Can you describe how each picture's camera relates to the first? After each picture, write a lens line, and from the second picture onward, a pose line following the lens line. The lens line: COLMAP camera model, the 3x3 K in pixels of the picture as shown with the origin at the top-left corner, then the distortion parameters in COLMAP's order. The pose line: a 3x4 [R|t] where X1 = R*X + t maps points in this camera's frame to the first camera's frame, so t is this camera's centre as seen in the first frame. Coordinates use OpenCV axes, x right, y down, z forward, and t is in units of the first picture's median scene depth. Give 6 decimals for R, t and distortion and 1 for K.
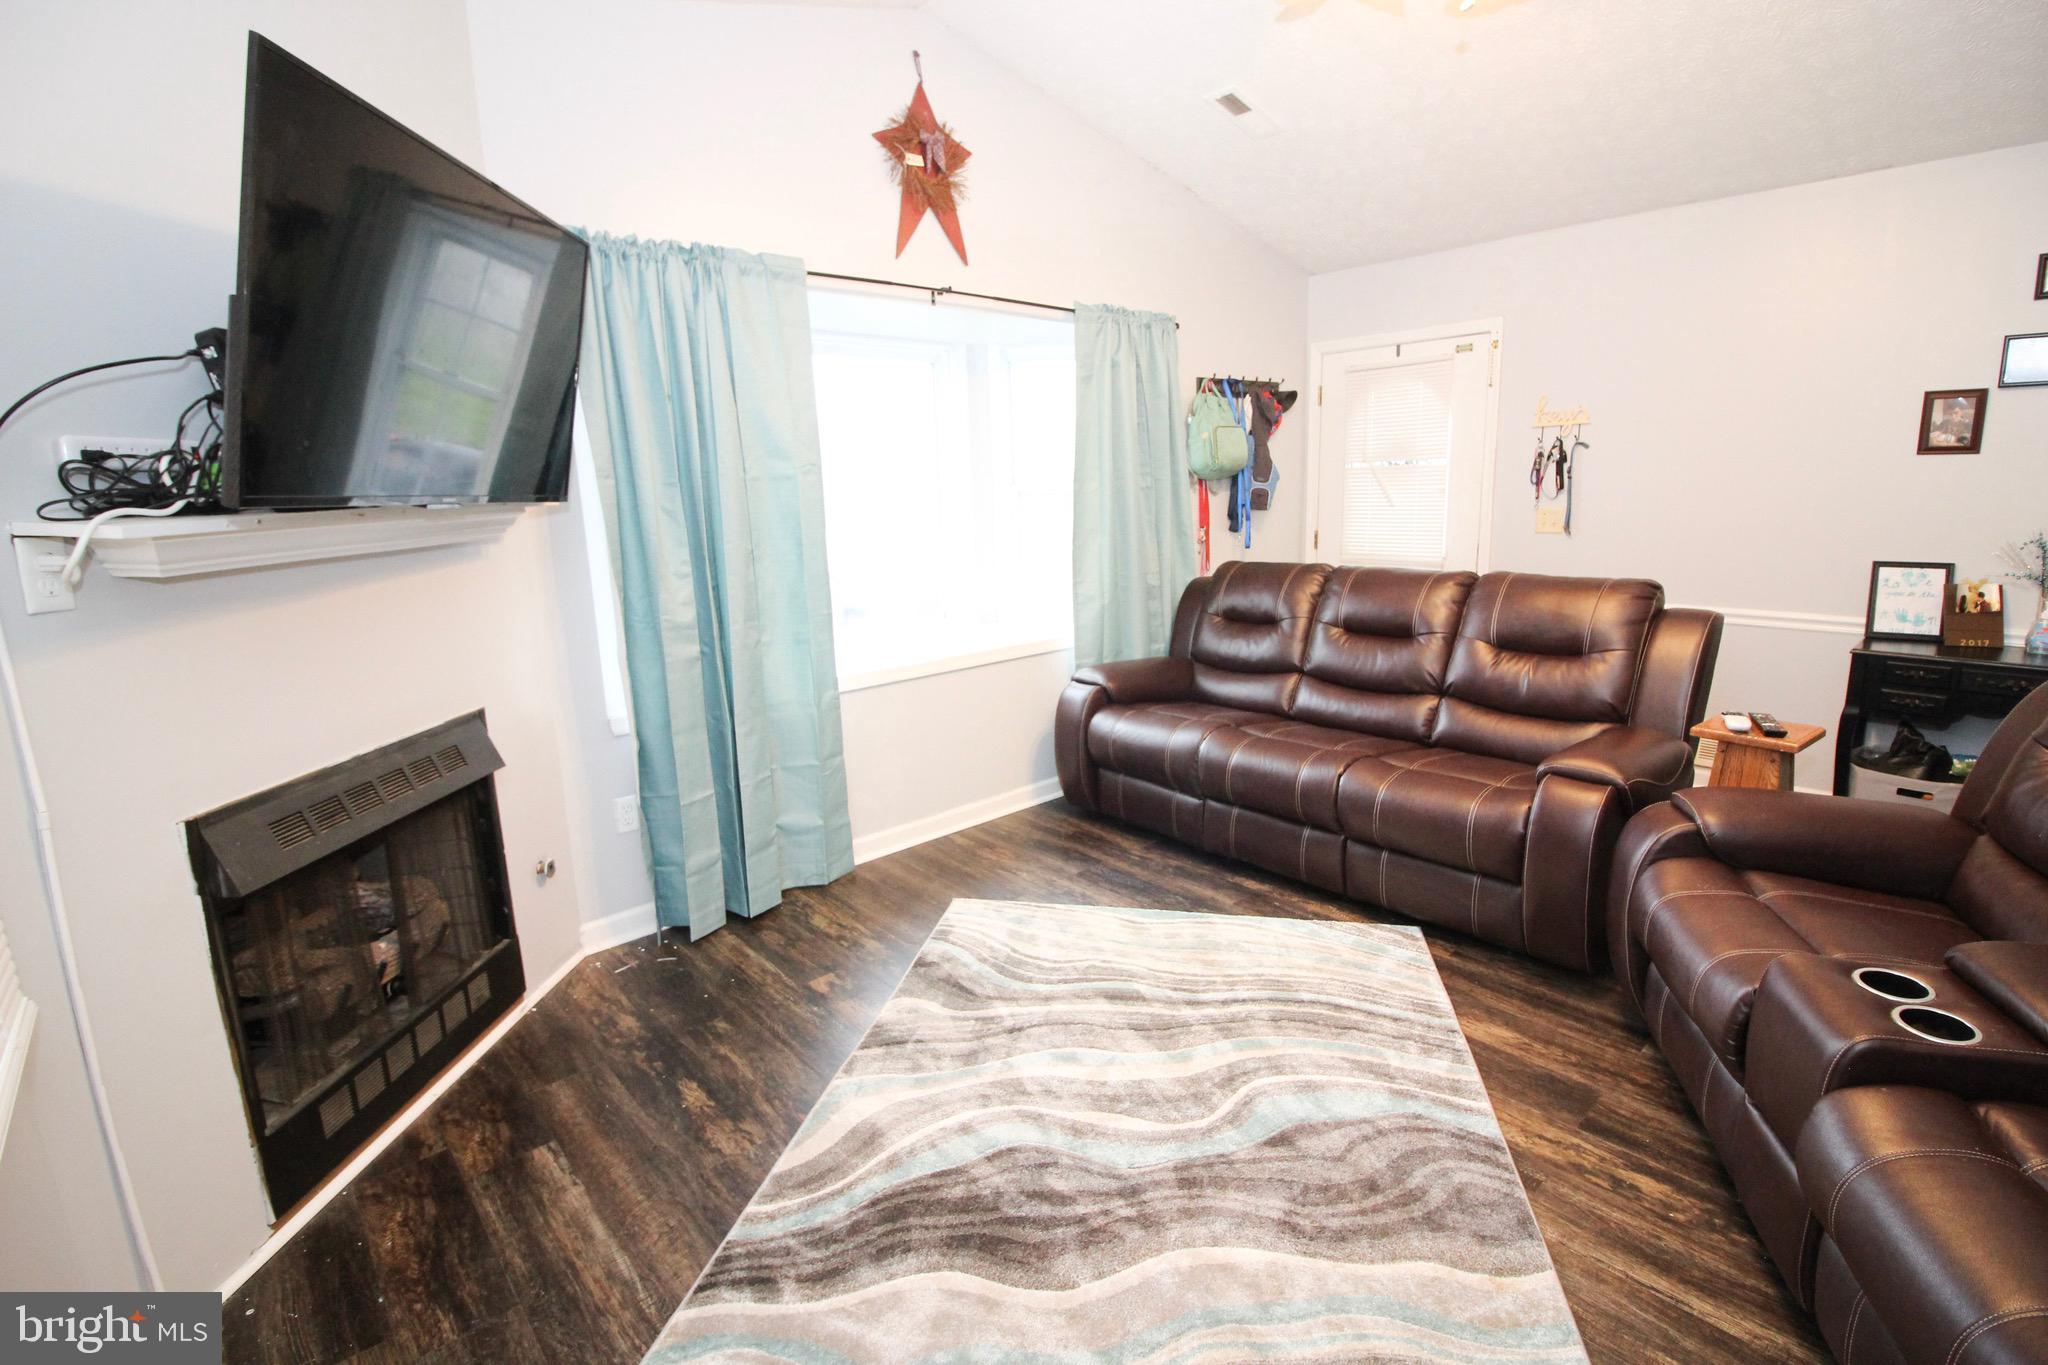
lens RADIAL K [[955.0, 0, 1060.3], [0, 955.0, 668.2], [0, 0, 1]] dist [0.003300, -0.011386]
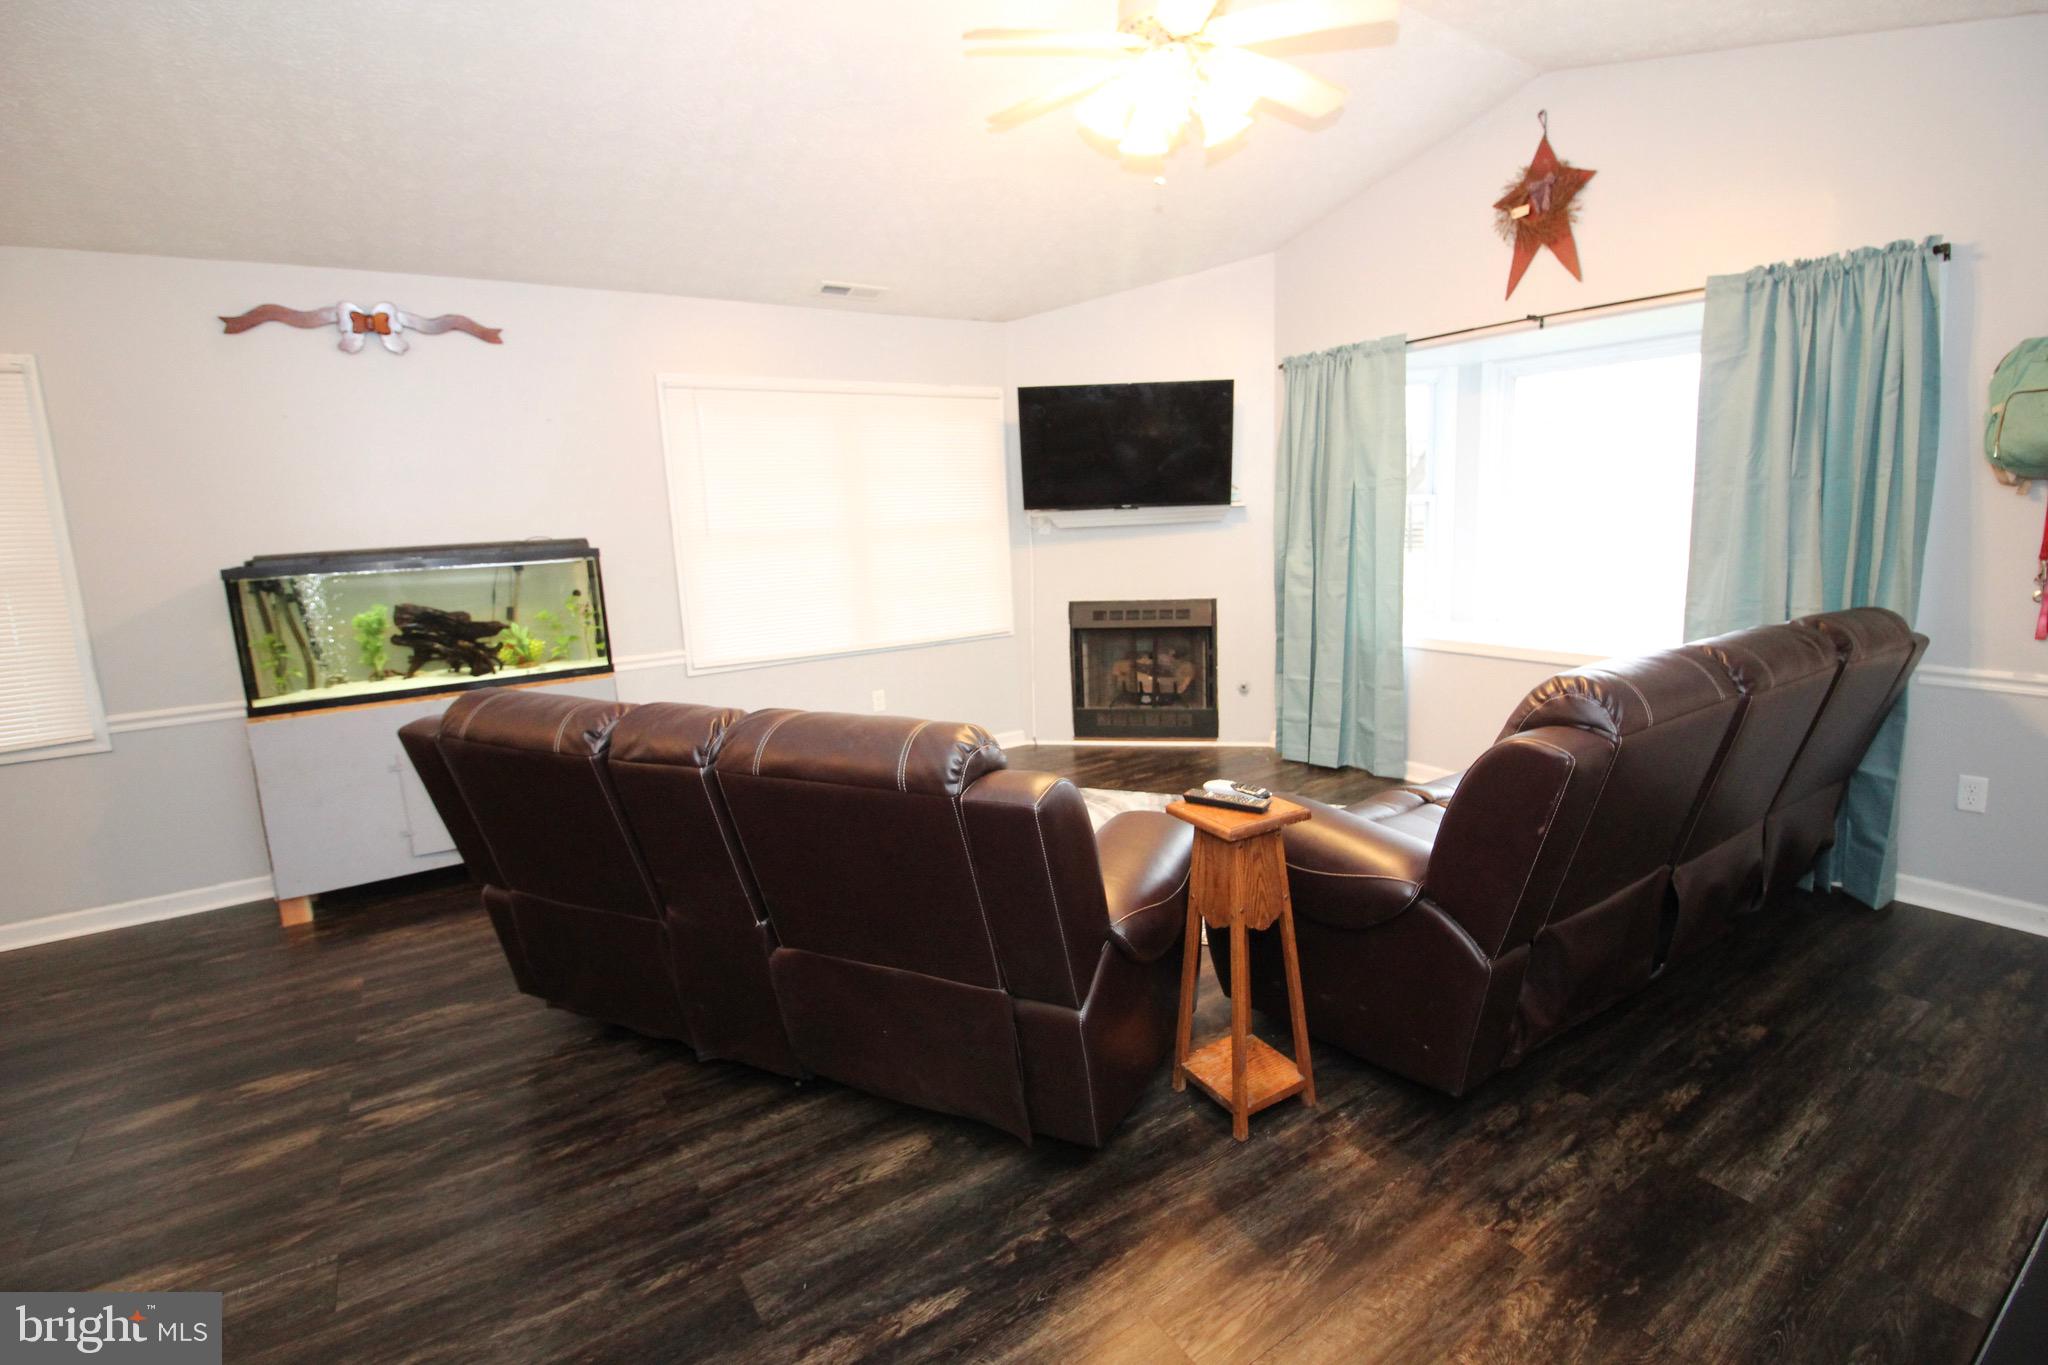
lens RADIAL K [[926.3, 0, 1041.4], [0, 926.3, 683.7], [0, 0, 1]] dist [-0.021667, -0.001121]
pose [[-0.163482, 0.219075, -0.961915, 1.135732], [-0.144797, 0.959145, 0.243053, -0.168179], [0.975862, 0.179017, -0.125082, 0.673596]]
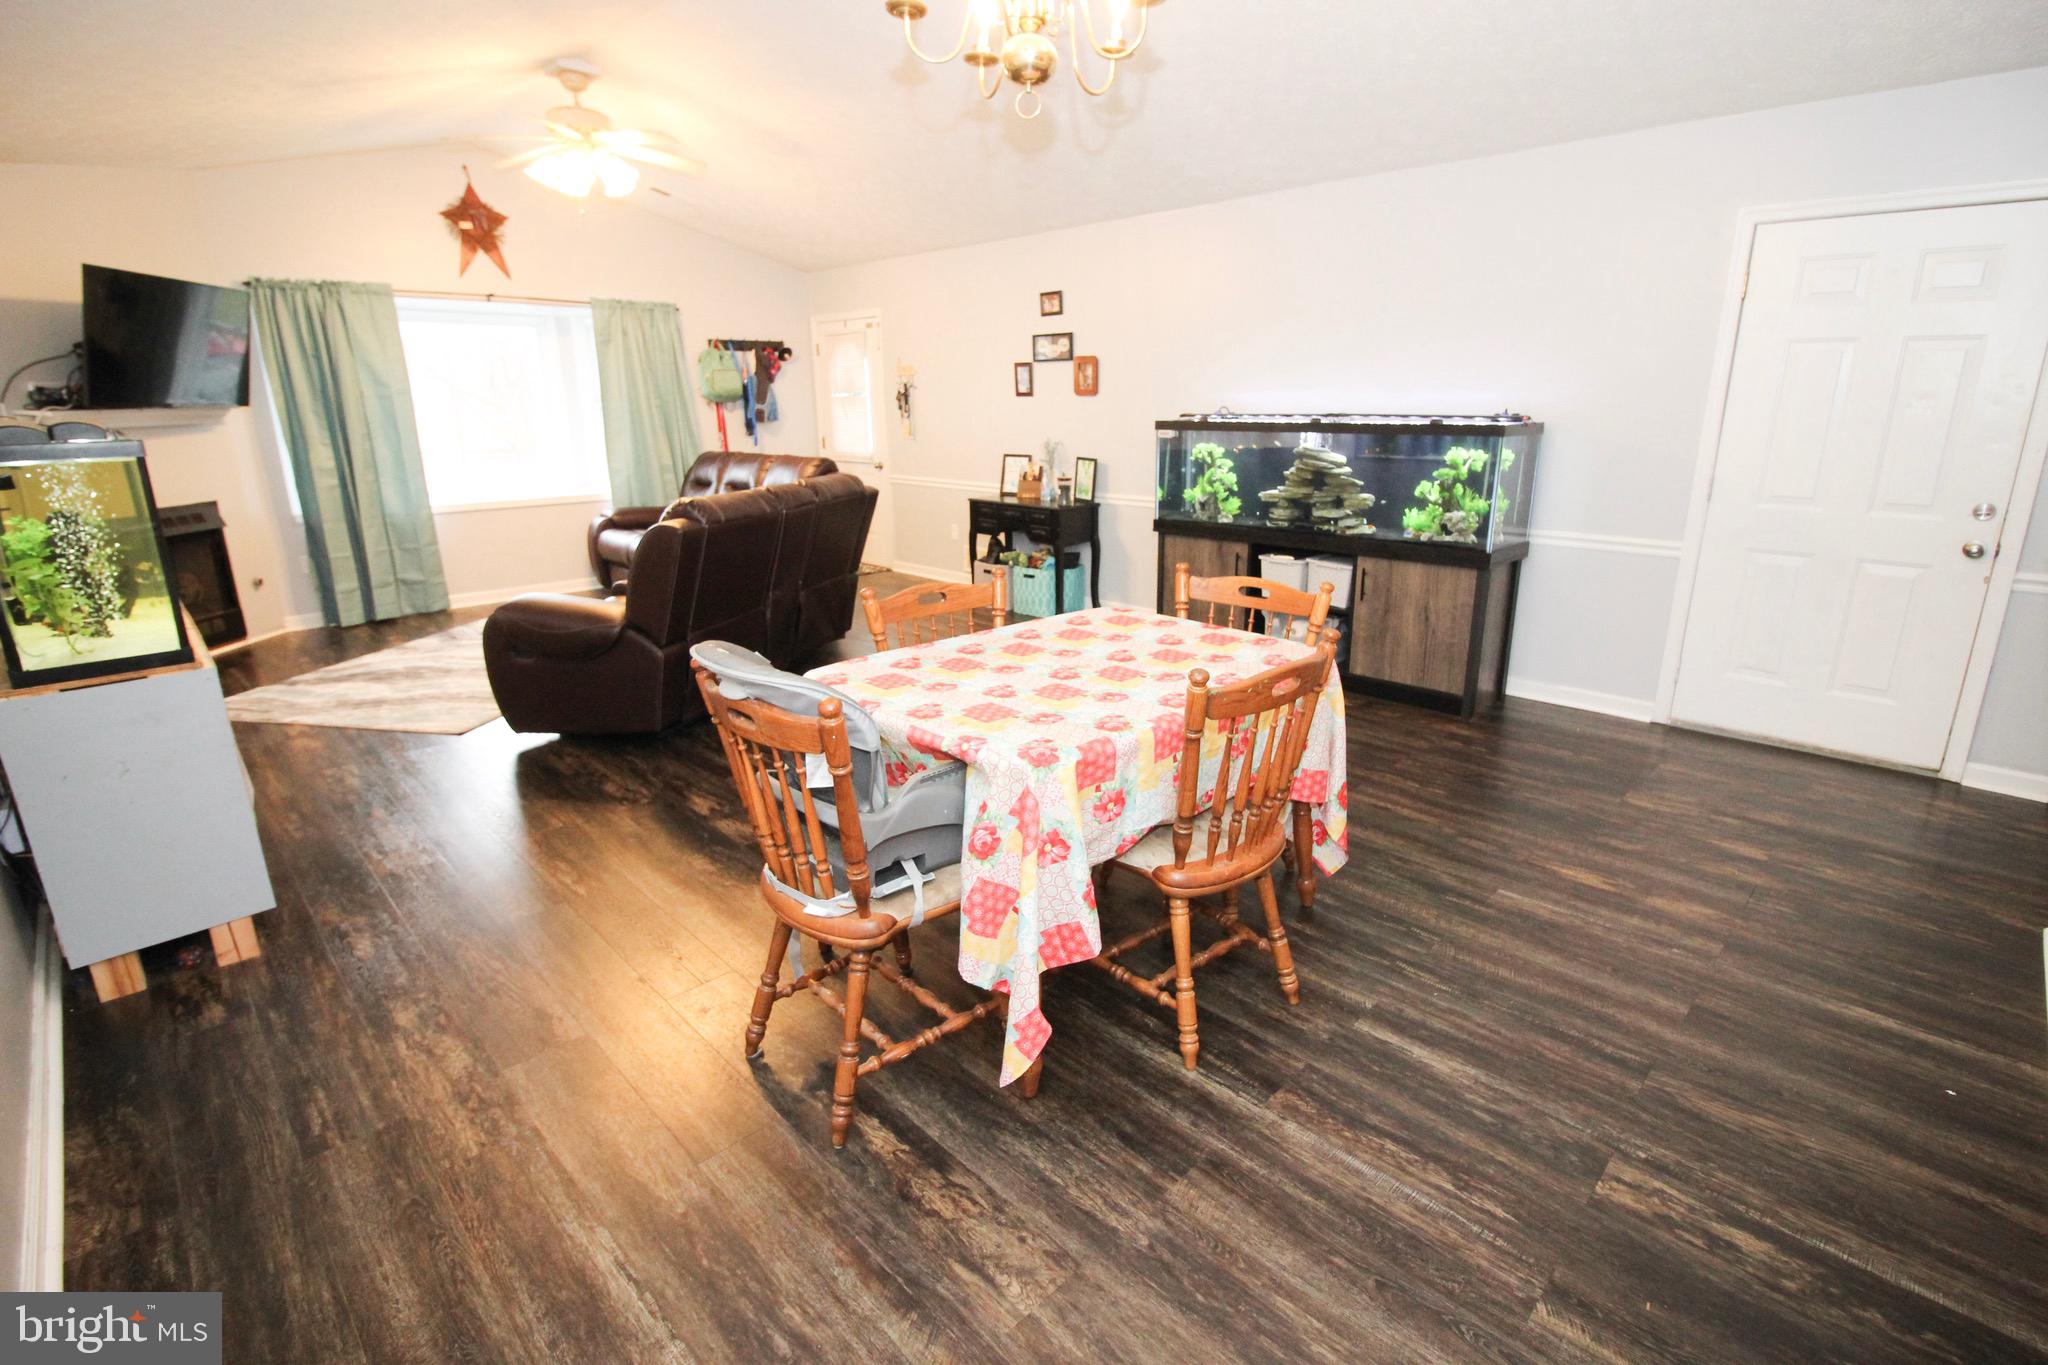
lens RADIAL K [[955.0, 0, 1060.3], [0, 955.0, 668.2], [0, 0, 1]] dist [0.003300, -0.011386]
pose [[0.999086, 0.011841, 0.041063, 0.945647], [-0.015064, 0.996755, 0.079067, 0.168825], [-0.039994, -0.079613, 0.996023, -0.979230]]
